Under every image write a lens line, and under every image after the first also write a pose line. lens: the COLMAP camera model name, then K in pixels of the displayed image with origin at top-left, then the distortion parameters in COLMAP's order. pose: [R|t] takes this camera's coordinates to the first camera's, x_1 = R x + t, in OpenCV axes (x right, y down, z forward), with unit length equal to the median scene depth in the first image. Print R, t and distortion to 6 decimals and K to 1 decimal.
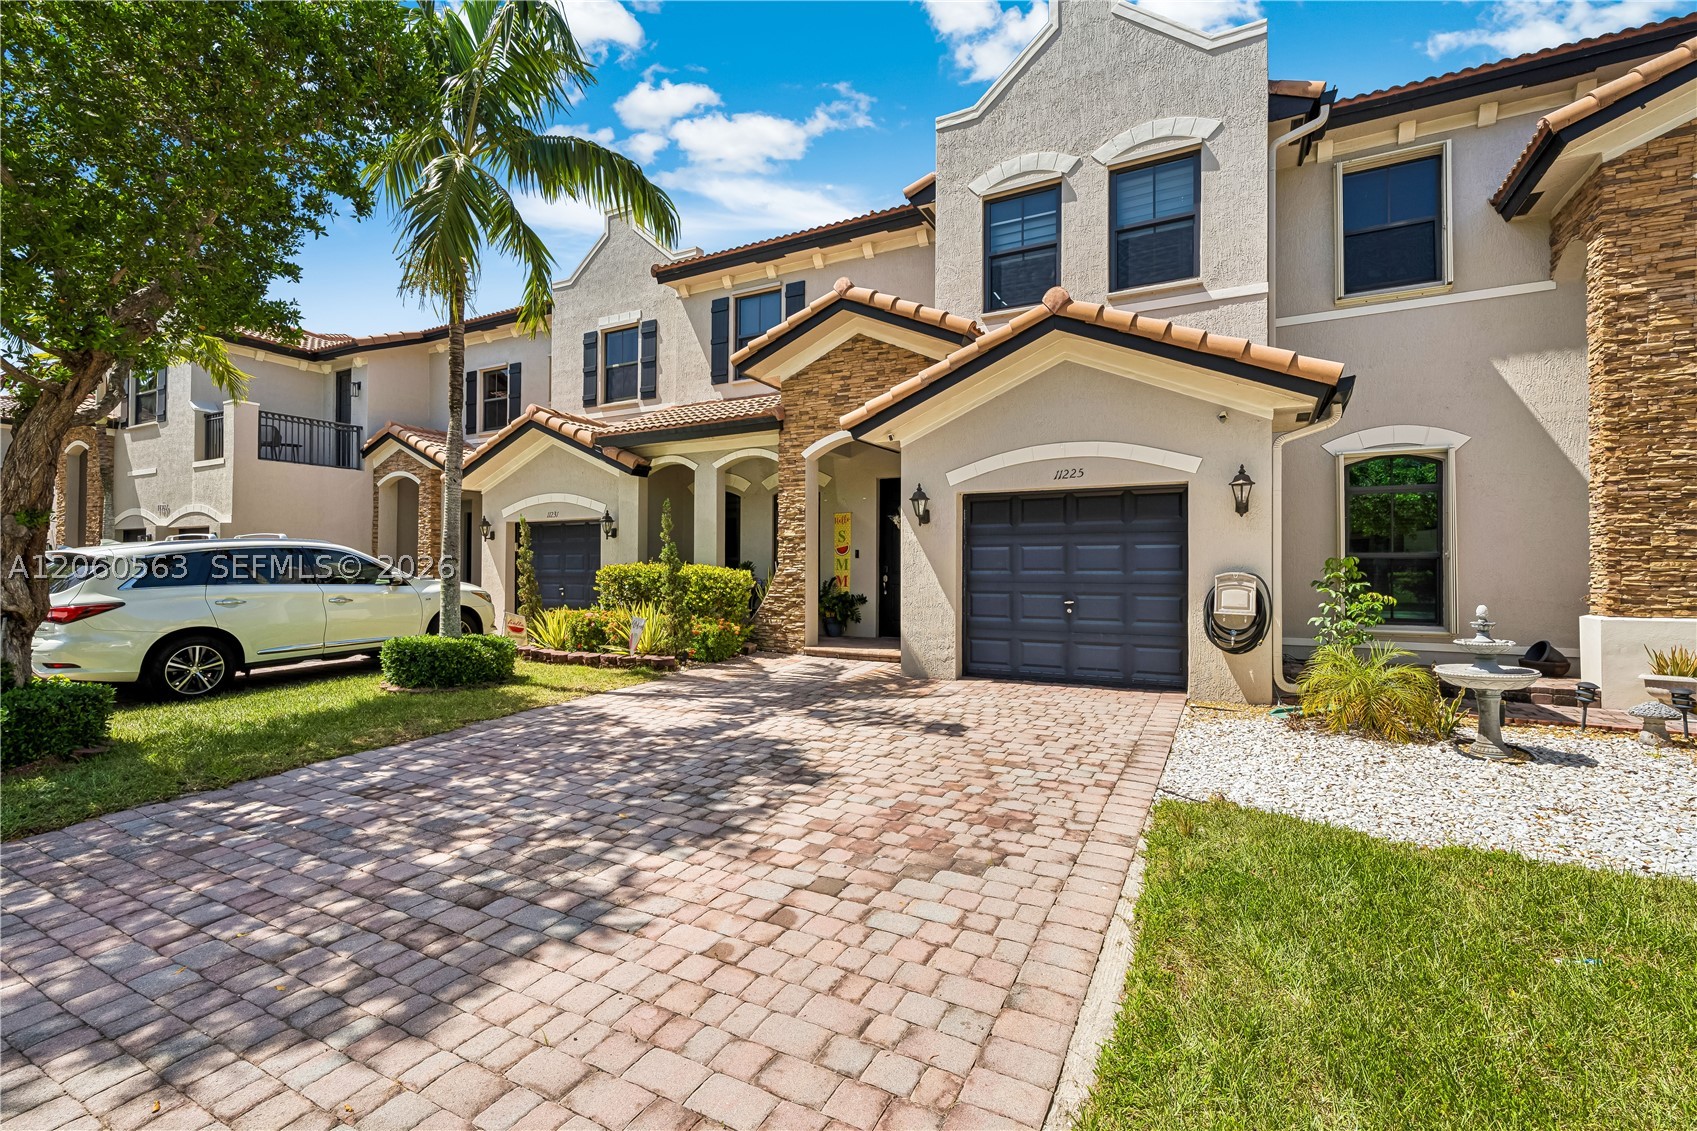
lens RADIAL K [[760.5, 0, 840.5], [0, 760.5, 561.0], [0, 0, 1]] dist [0.006324, -0.002110]
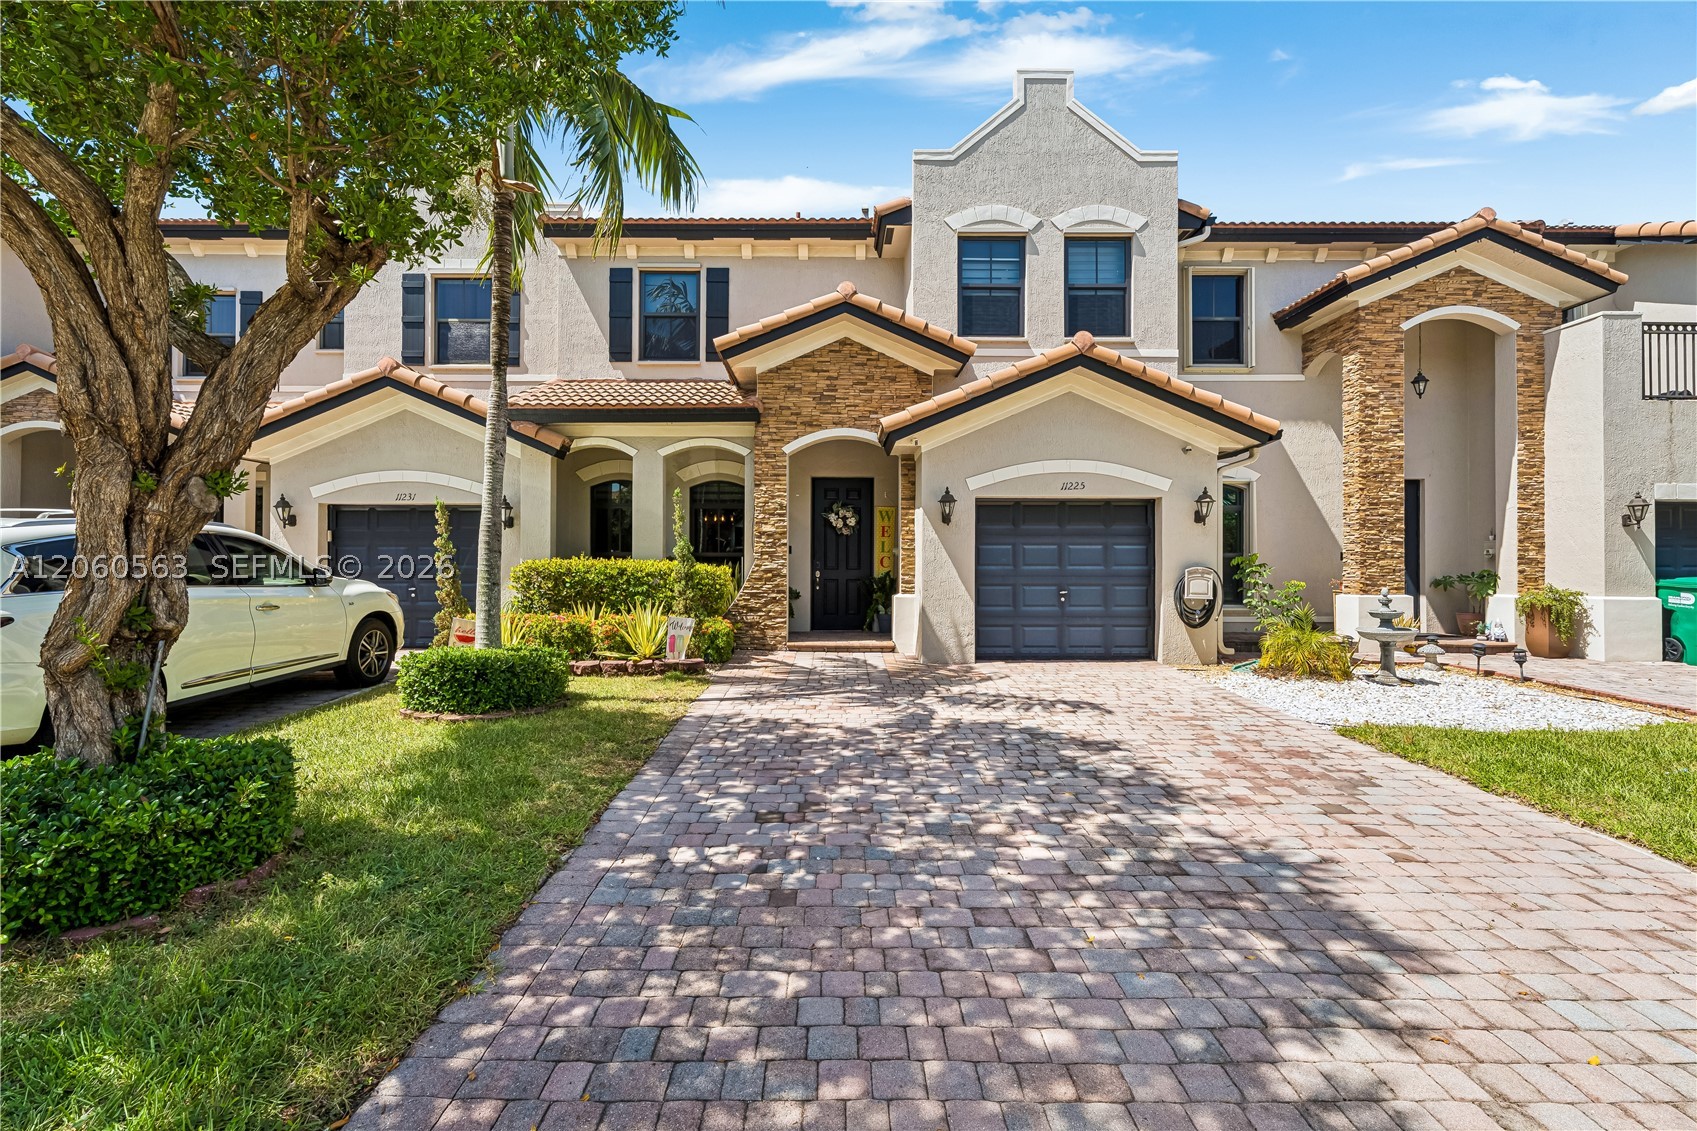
lens RADIAL K [[760.5, 0, 834.7], [0, 760.5, 561.8], [0, 0, 1]] dist [0.006324, -0.002110]
pose [[0.874709, 0.002740, 0.484640, -0.625867], [-0.005475, 0.999976, 0.004228, 0.002920], [-0.484617, -0.006352, 0.874703, 0.127855]]
